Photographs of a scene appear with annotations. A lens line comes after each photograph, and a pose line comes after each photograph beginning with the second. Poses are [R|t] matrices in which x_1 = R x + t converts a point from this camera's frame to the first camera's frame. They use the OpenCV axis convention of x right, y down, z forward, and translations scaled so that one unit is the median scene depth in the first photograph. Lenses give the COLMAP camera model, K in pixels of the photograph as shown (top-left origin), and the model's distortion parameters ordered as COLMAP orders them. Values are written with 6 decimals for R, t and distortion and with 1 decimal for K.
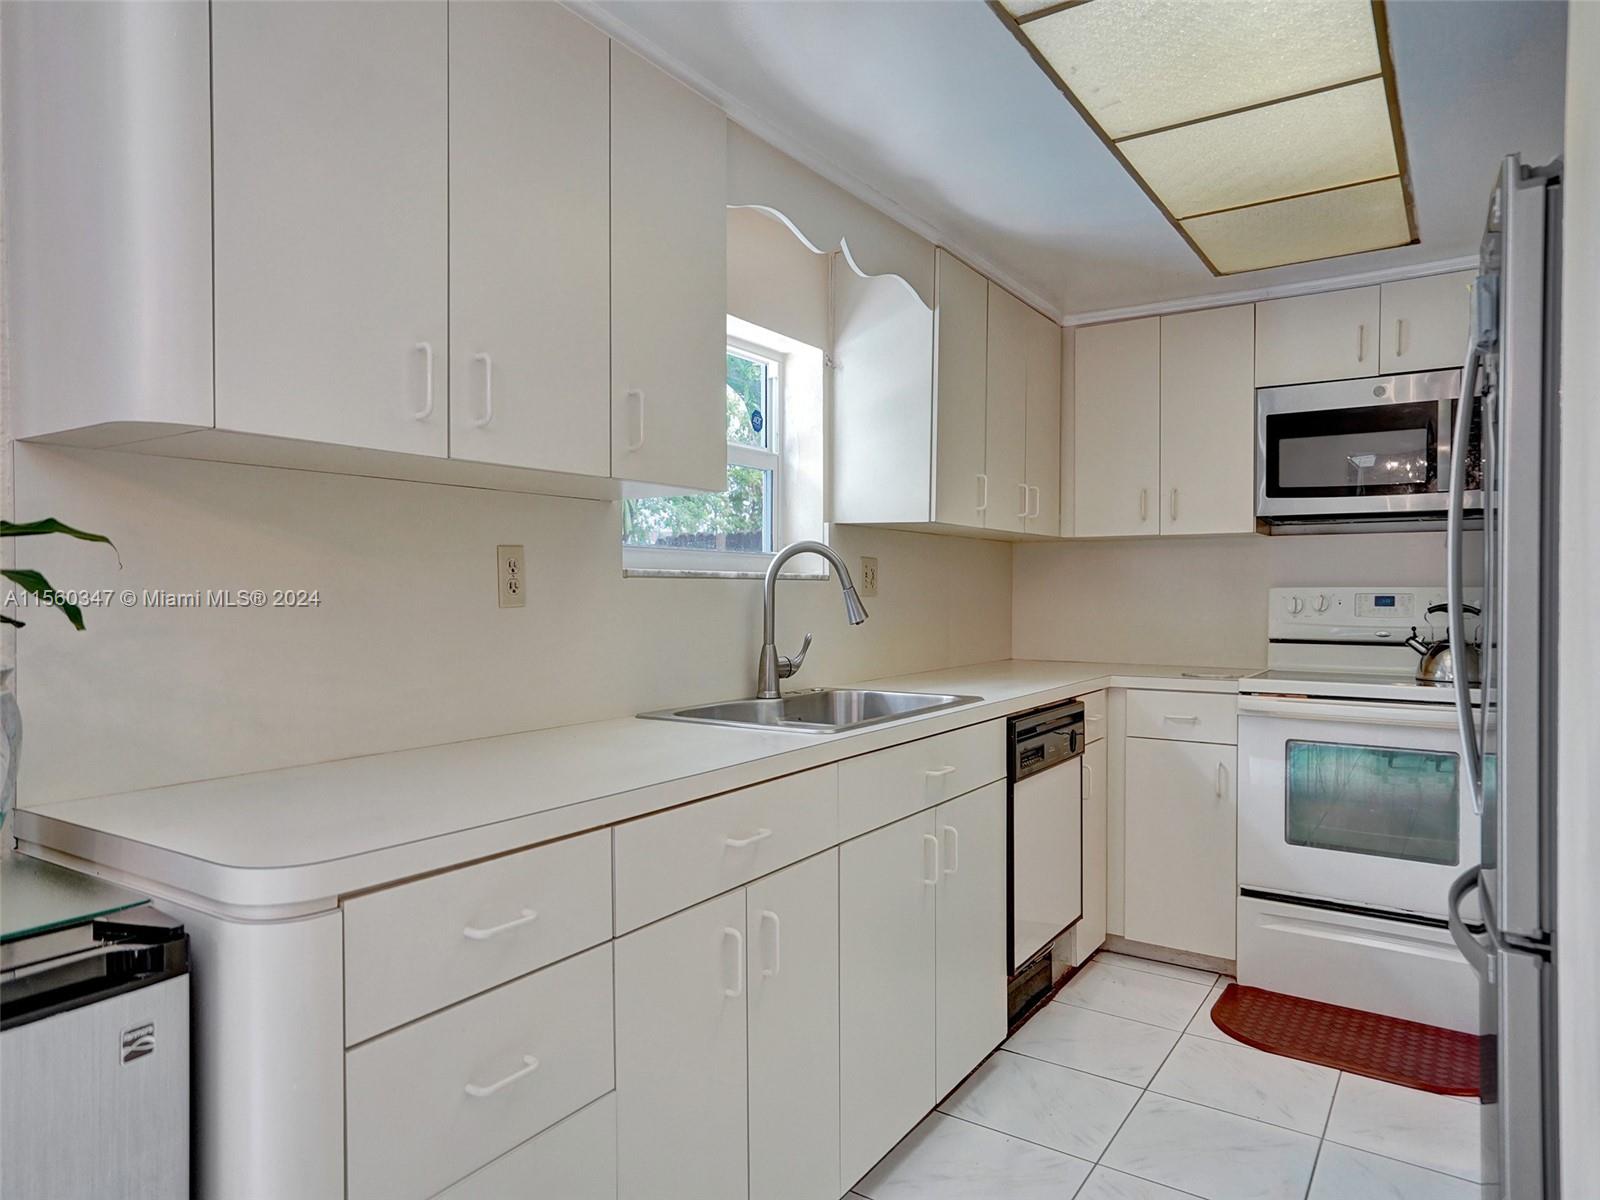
lens RADIAL K [[1016.3, 0, 793.3], [0, 1016.3, 604.0], [0, 0, 1]] dist [-0.006089, 0.005981]
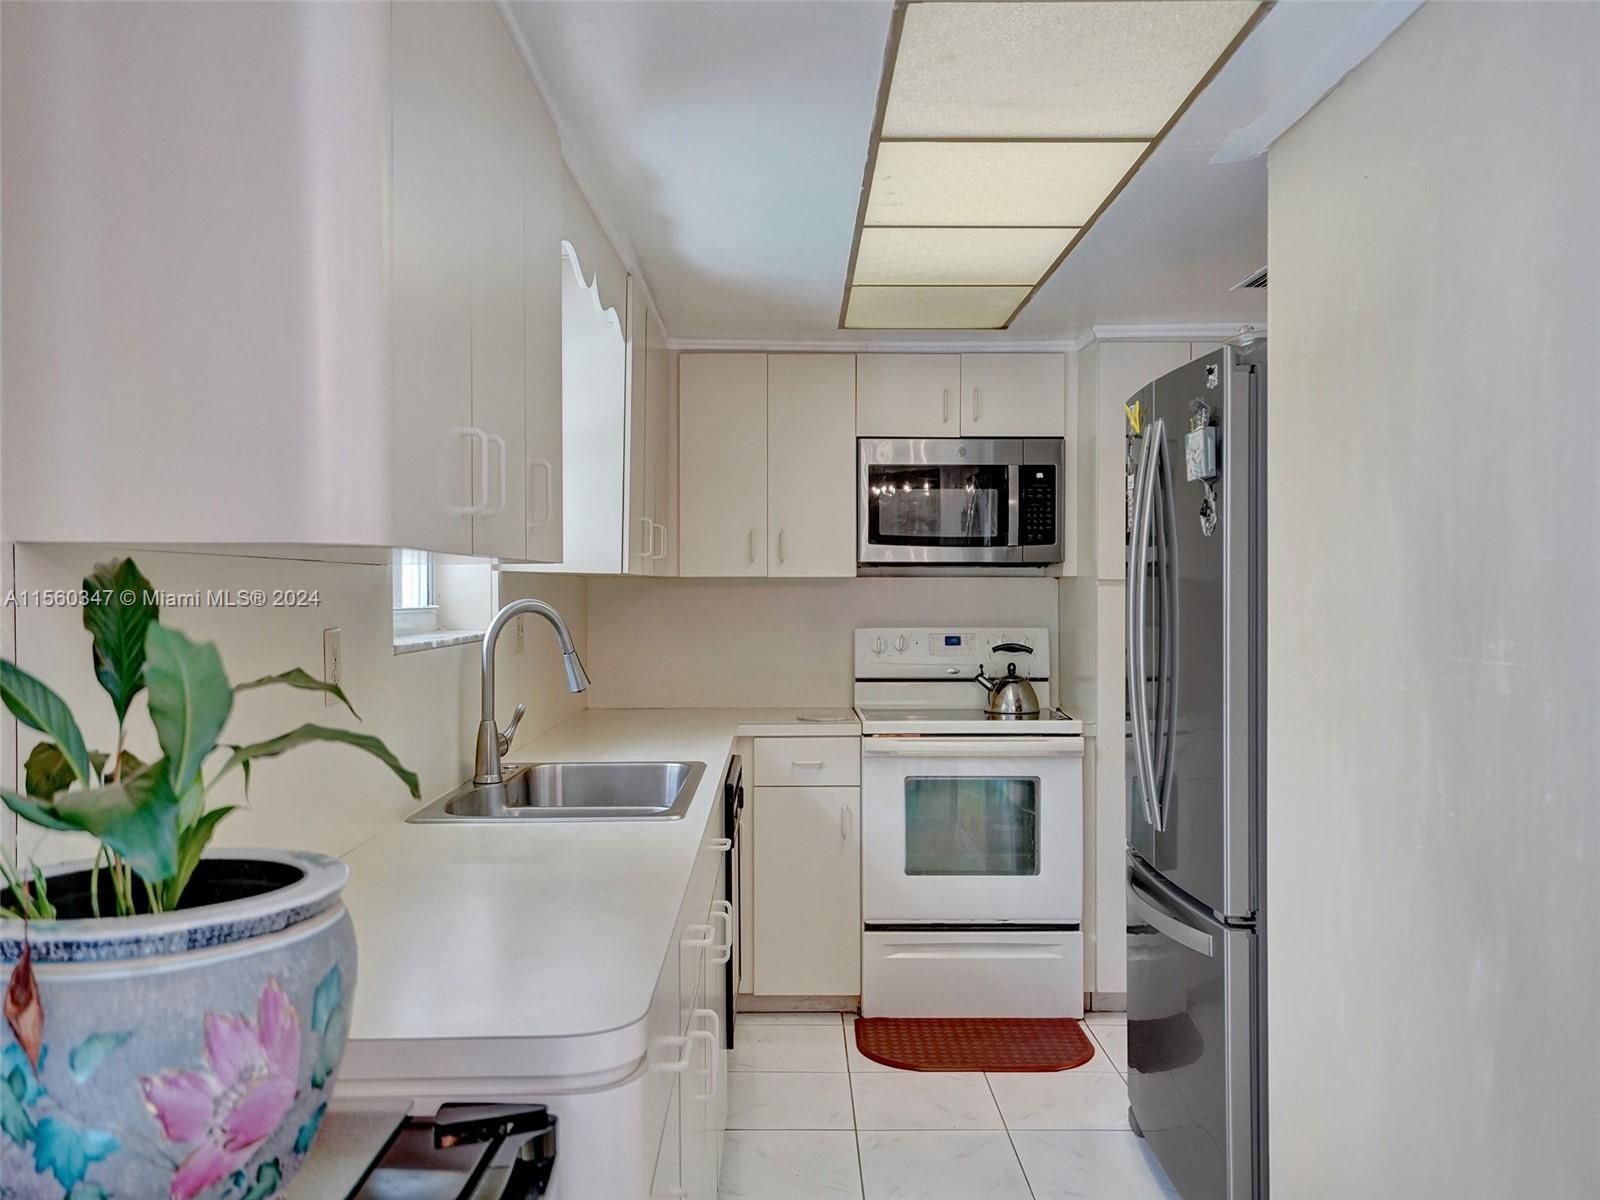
lens RADIAL K [[1300.7, 0, 800.8], [0, 1300.7, 593.5], [0, 0, 1]] dist [0.001560, 0.005080]
pose [[0.812279, -0.003740, 0.583257, -0.383552], [0.007290, 0.999966, -0.003740, -0.052235], [-0.583223, 0.007290, 0.812279, -0.040238]]
